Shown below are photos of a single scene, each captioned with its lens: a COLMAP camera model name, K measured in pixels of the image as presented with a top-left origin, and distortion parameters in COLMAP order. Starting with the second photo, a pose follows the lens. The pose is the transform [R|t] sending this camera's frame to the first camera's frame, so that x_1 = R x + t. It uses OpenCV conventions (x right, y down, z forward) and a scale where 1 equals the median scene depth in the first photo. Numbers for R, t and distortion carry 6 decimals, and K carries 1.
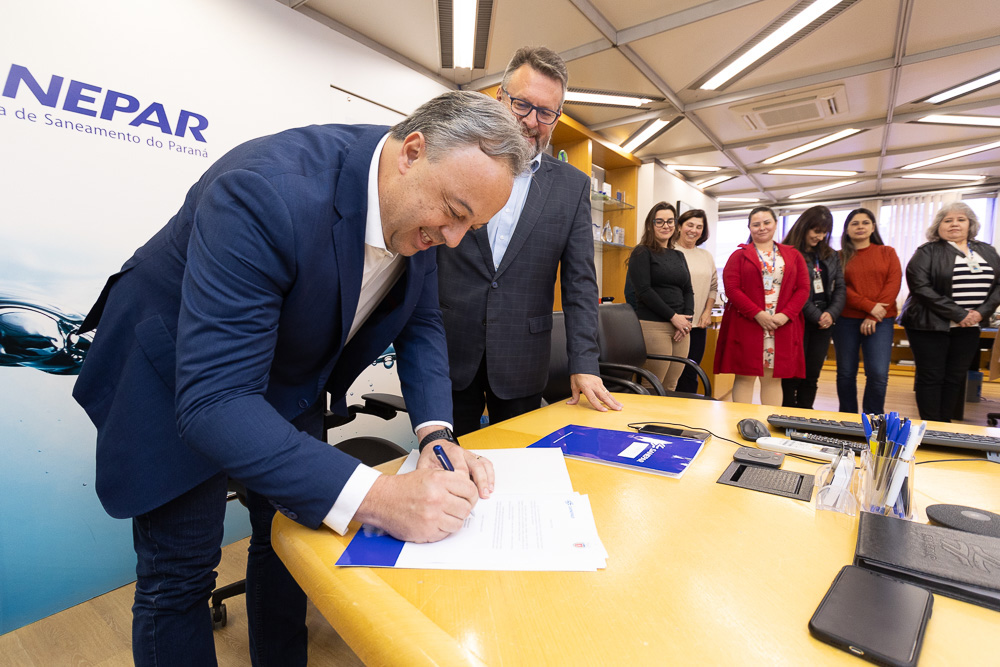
lens RADIAL K [[476.0, 0, 473.3], [0, 476.0, 334.7], [0, 0, 1]] dist [0.005356, -0.004792]
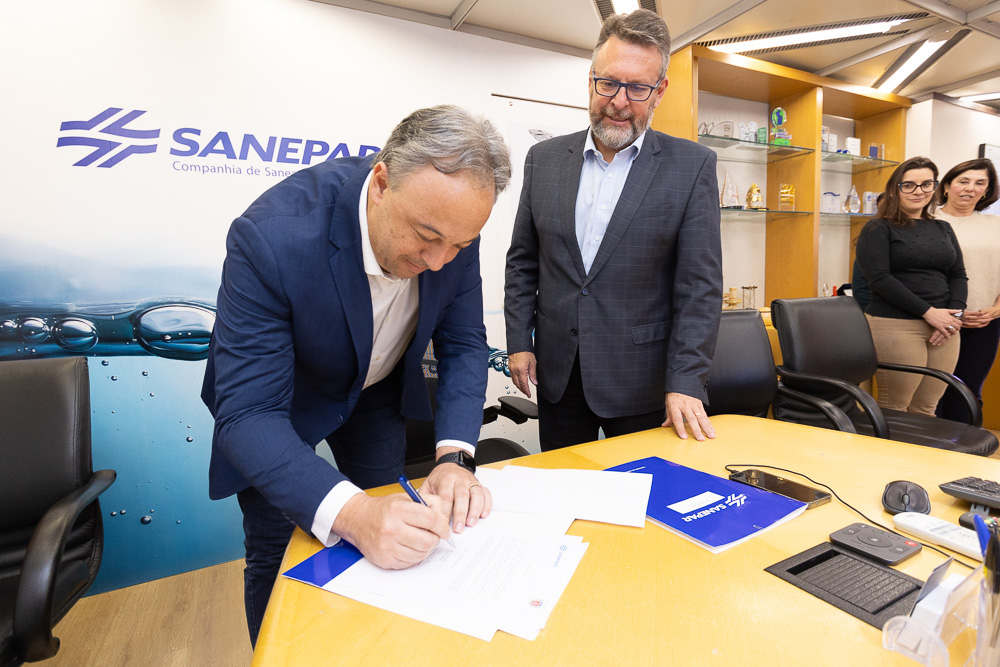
lens RADIAL K [[476.0, 0, 479.1], [0, 476.0, 333.3], [0, 0, 1]] dist [0.005356, -0.004792]
pose [[0.901759, 0.004045, -0.432220, 0.200113], [0.002474, 0.999892, 0.014519, -0.029845], [0.432232, -0.014163, 0.901651, 0.074324]]
